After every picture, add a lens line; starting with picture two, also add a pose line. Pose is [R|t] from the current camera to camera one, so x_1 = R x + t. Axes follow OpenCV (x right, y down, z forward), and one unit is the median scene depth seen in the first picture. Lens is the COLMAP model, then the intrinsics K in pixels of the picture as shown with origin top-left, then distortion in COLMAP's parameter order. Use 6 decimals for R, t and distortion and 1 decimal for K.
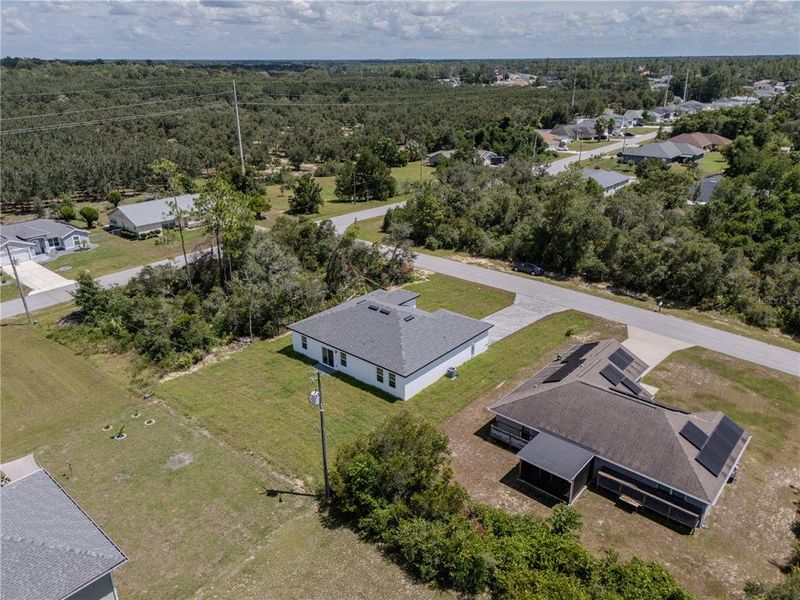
lens RADIAL K [[583.6, 0, 400.0], [0, 583.6, 300.0], [0, 0, 1]] dist [0.009851, 0.000125]
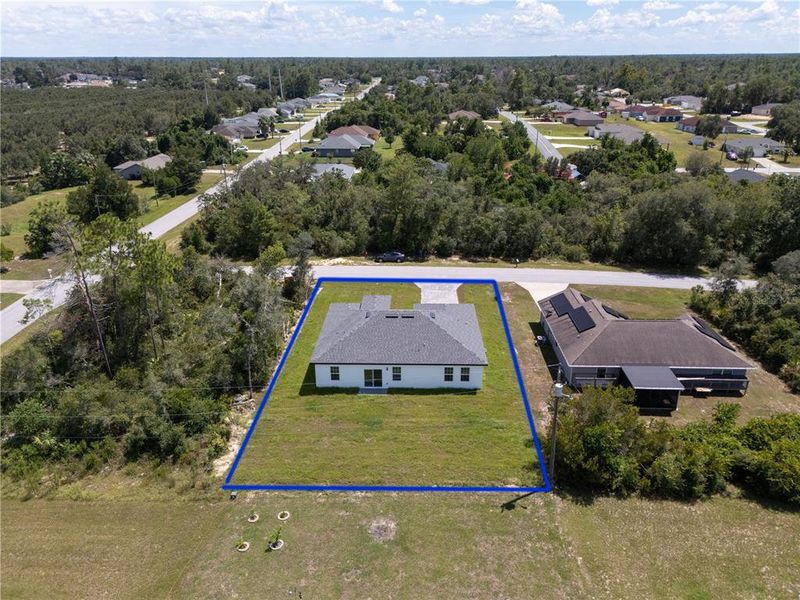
lens RADIAL K [[583.6, 0, 400.0], [0, 583.6, 300.0], [0, 0, 1]] dist [0.009851, 0.000125]
pose [[0.777866, -0.238317, 0.581489, -0.532129], [0.237860, 0.968115, 0.078583, -0.076519], [-0.581676, 0.077186, 0.809750, 0.183190]]
